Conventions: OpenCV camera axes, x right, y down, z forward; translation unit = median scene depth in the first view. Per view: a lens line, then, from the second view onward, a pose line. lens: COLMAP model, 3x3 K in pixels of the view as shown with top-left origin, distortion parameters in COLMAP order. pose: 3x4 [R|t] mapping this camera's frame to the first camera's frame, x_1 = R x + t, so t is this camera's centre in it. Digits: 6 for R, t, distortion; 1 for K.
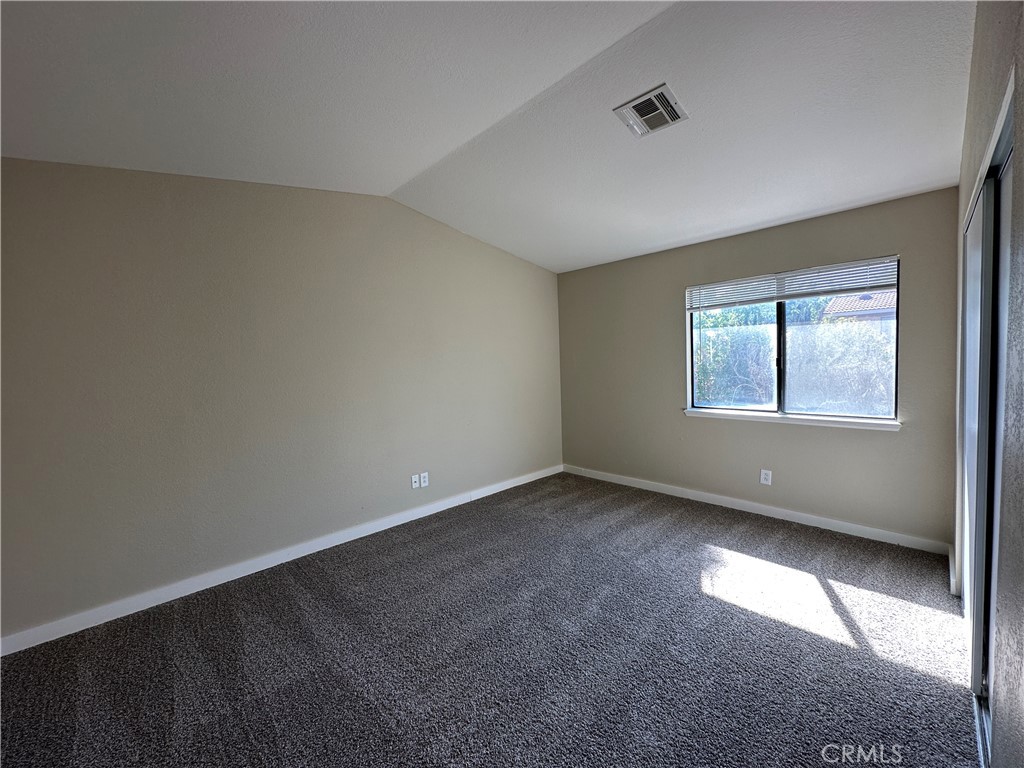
lens RADIAL K [[406.9, 0, 511.0], [0, 406.9, 381.9], [0, 0, 1]] dist [-0.003907, 0.000897]
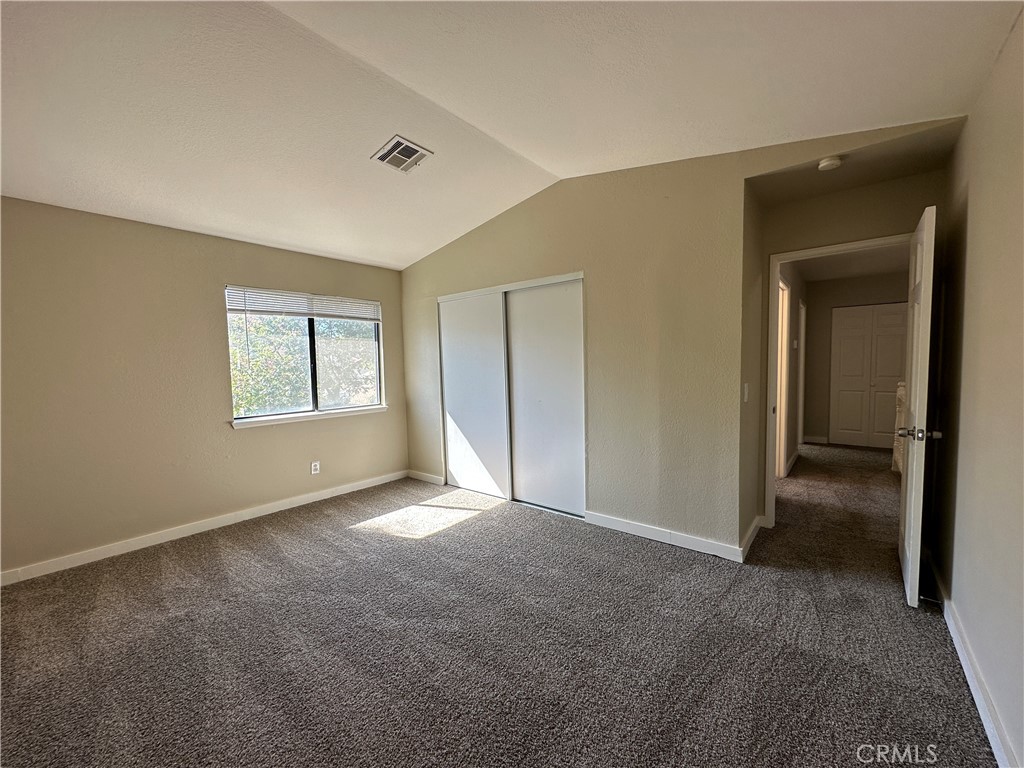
lens RADIAL K [[406.9, 0, 513.4], [0, 406.9, 383.3], [0, 0, 1]] dist [-0.003907, 0.000897]
pose [[-0.096996, -0.023096, 0.995017, -0.583746], [0.071405, 0.996993, 0.030103, 0.000246], [-0.992720, 0.073969, -0.095055, 0.540901]]
